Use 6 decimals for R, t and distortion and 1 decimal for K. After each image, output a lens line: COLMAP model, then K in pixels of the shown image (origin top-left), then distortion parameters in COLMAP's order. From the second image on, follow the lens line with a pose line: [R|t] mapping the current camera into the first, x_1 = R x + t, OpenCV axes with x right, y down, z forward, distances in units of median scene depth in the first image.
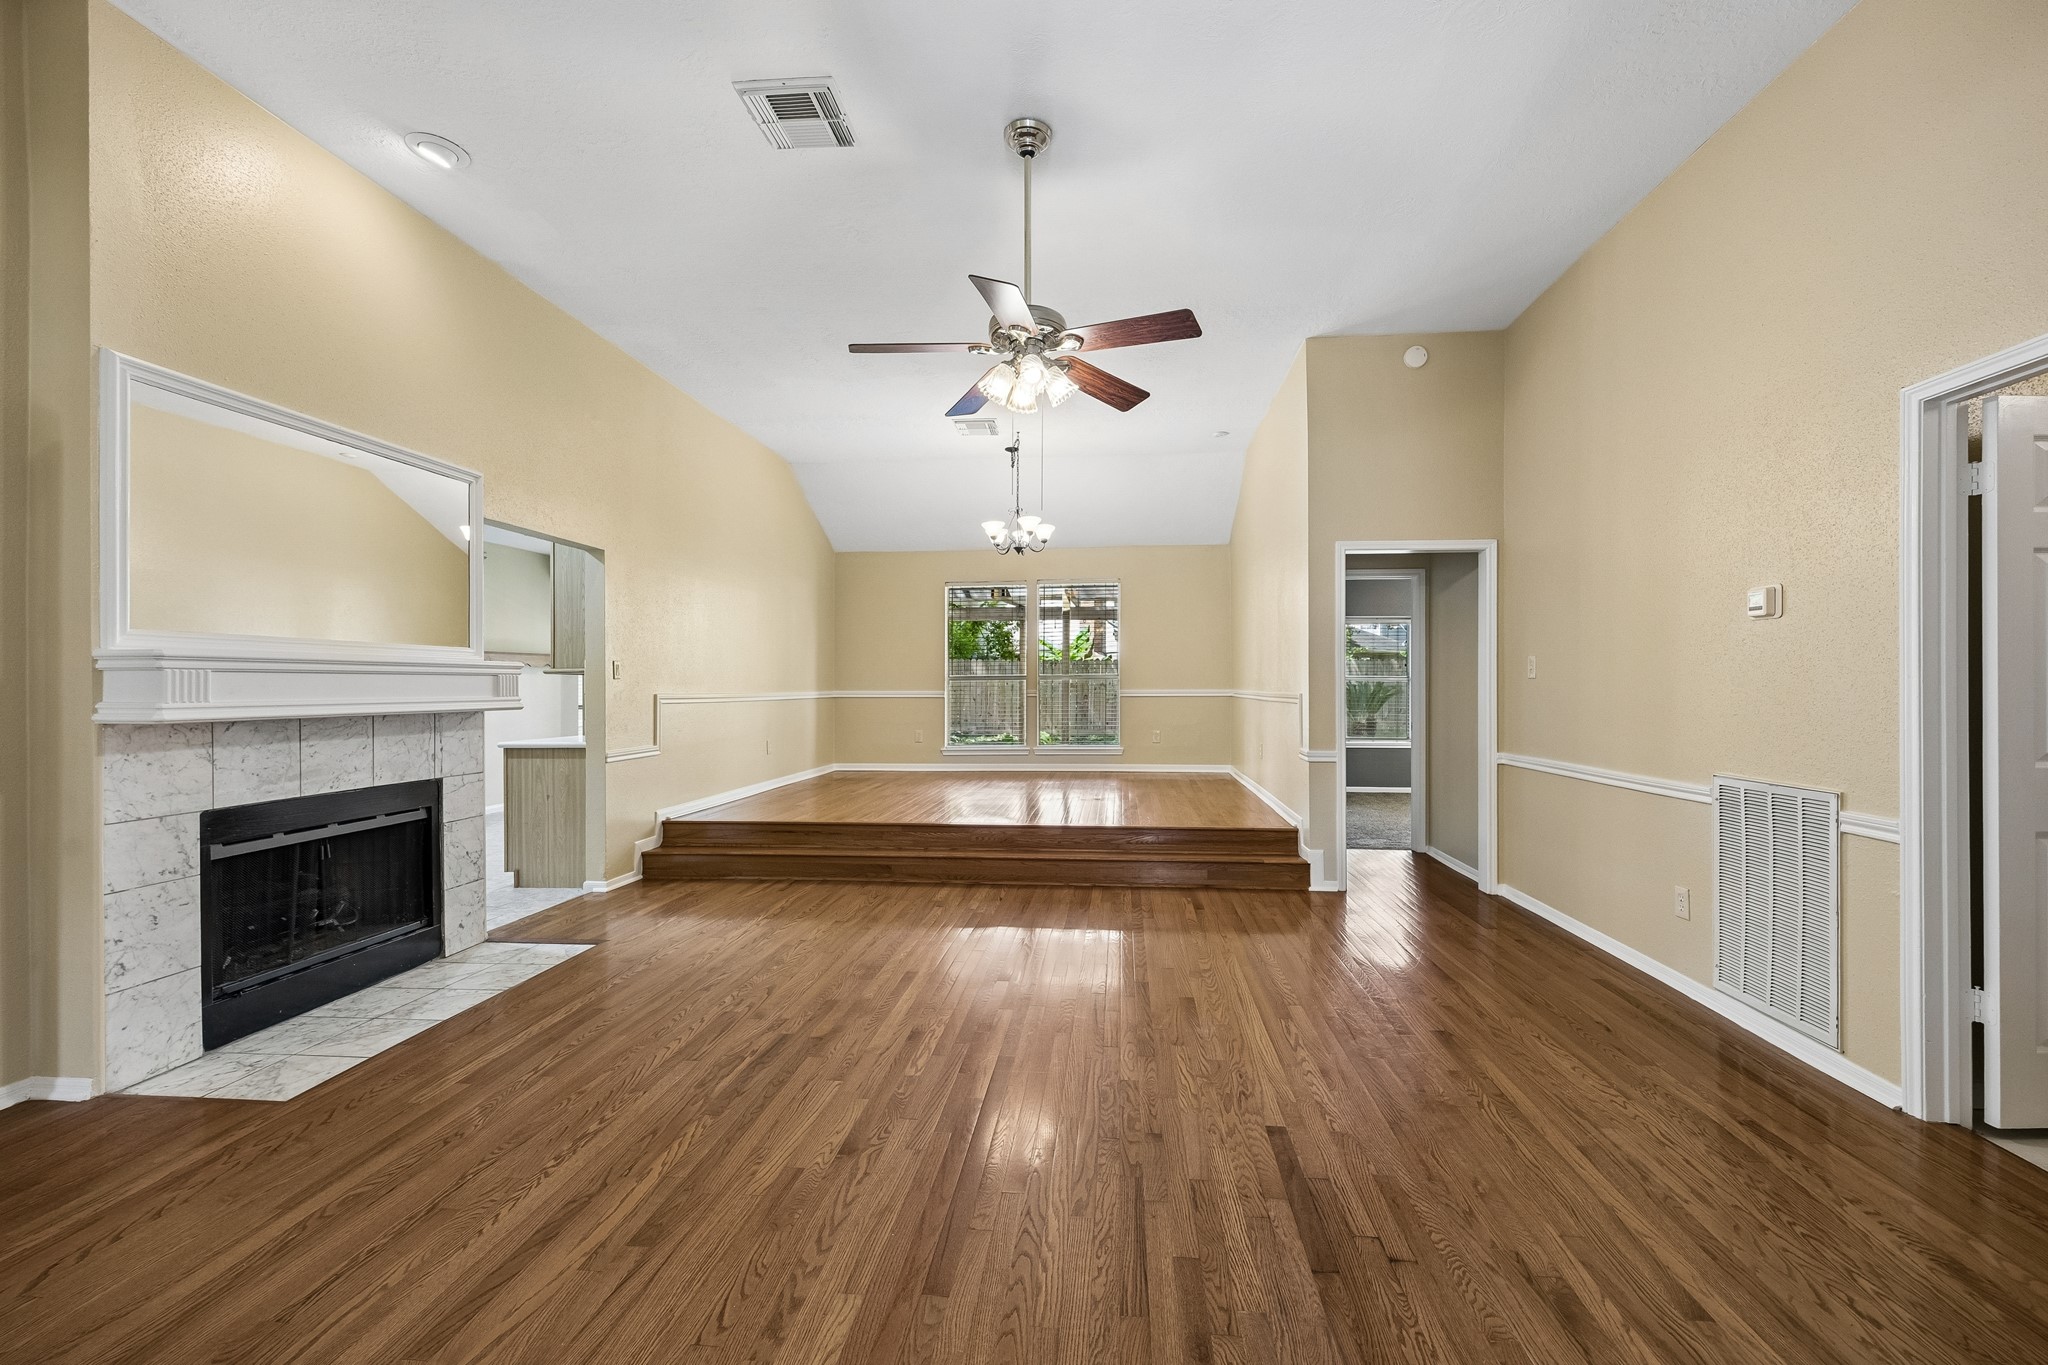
lens RADIAL K [[827.9, 0, 1053.4], [0, 827.9, 685.2], [0, 0, 1]] dist [0.000335, 0.000052]
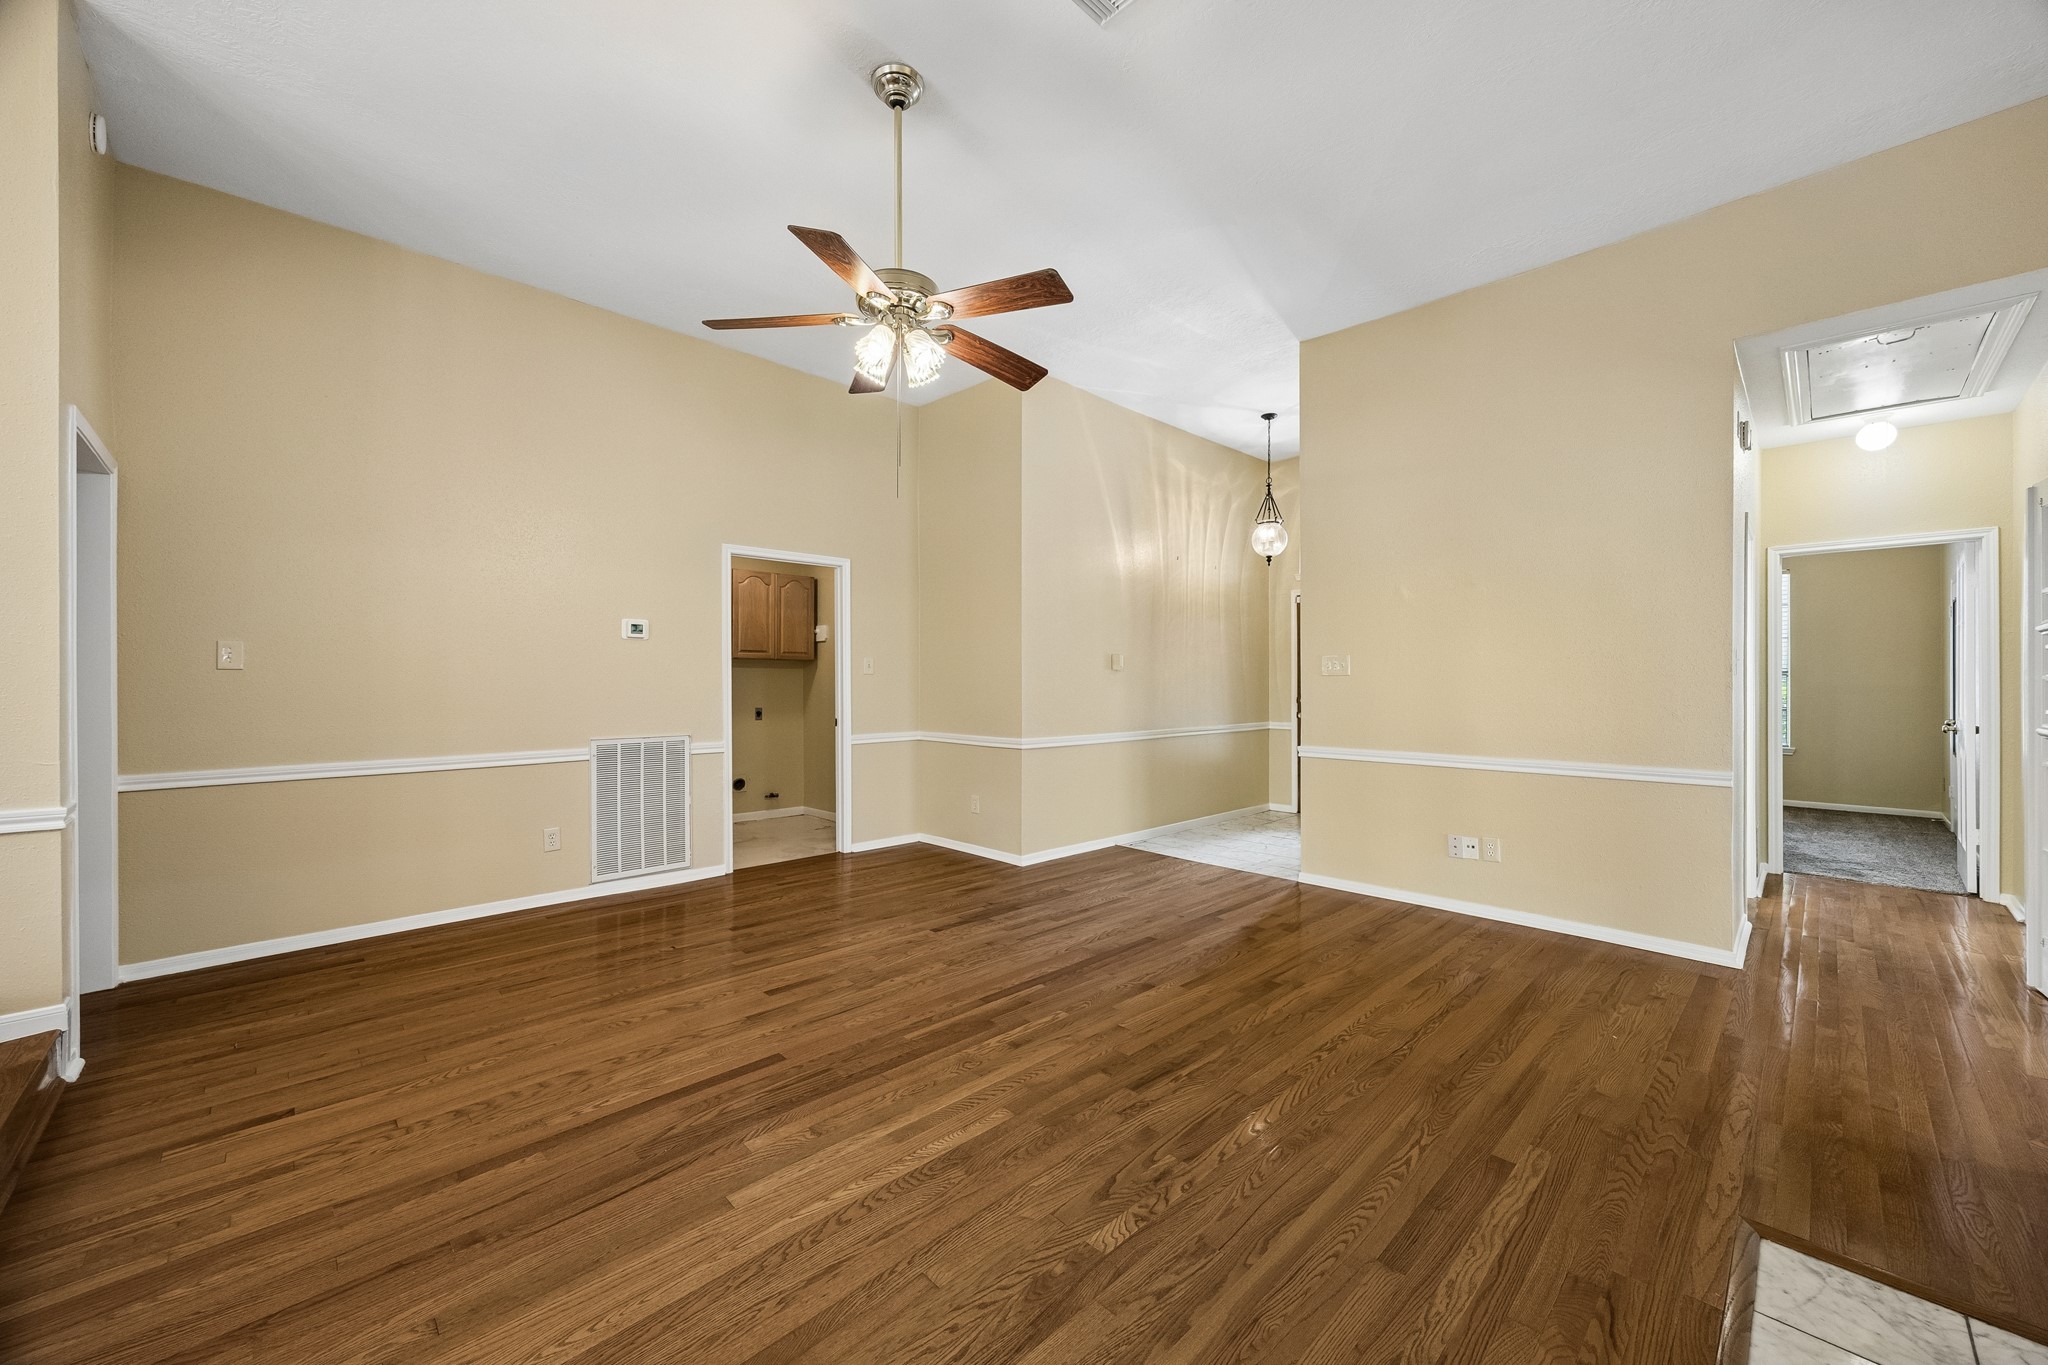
lens RADIAL K [[793.2, 0, 1024.0], [0, 793.2, 682.5], [0, 0, 1]] dist [0.001512, 0.000219]
pose [[-0.755674, 0.000685, 0.654947, -0.856797], [0.000778, 1.000000, -0.000148, 0.007931], [-0.654947, 0.000398, -0.755675, 1.877454]]
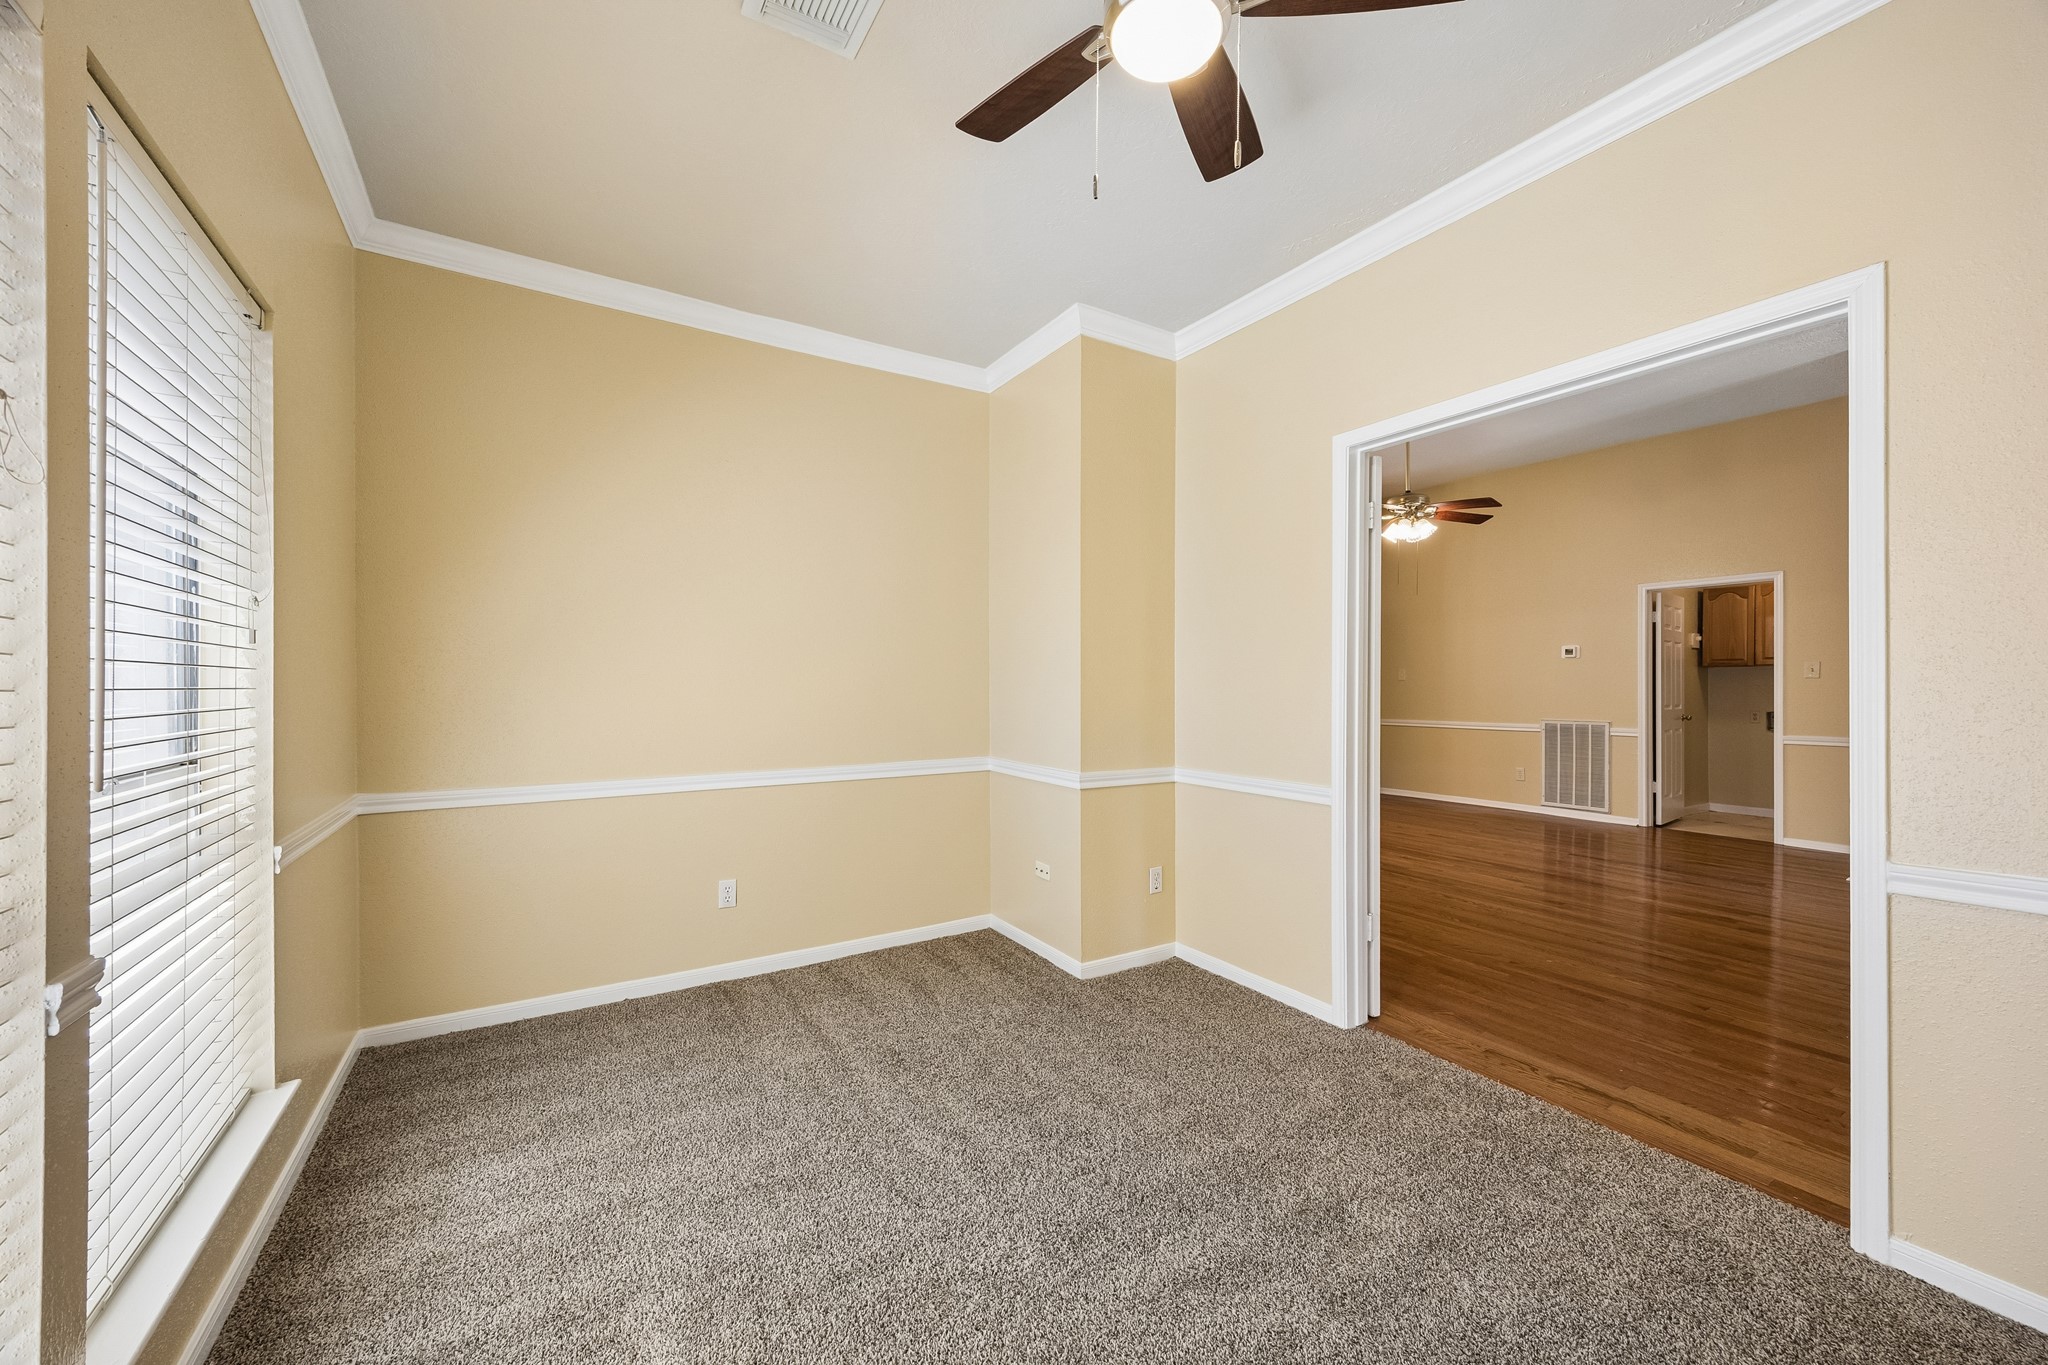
lens RADIAL K [[793.2, 0, 1024.0], [0, 793.2, 682.5], [0, 0, 1]] dist [0.001512, 0.000219]
pose [[0.794131, 0.008923, 0.607681, -2.264609], [-0.007164, 0.999960, -0.005322, 0.023423], [-0.607704, -0.000127, 0.794164, 0.062376]]
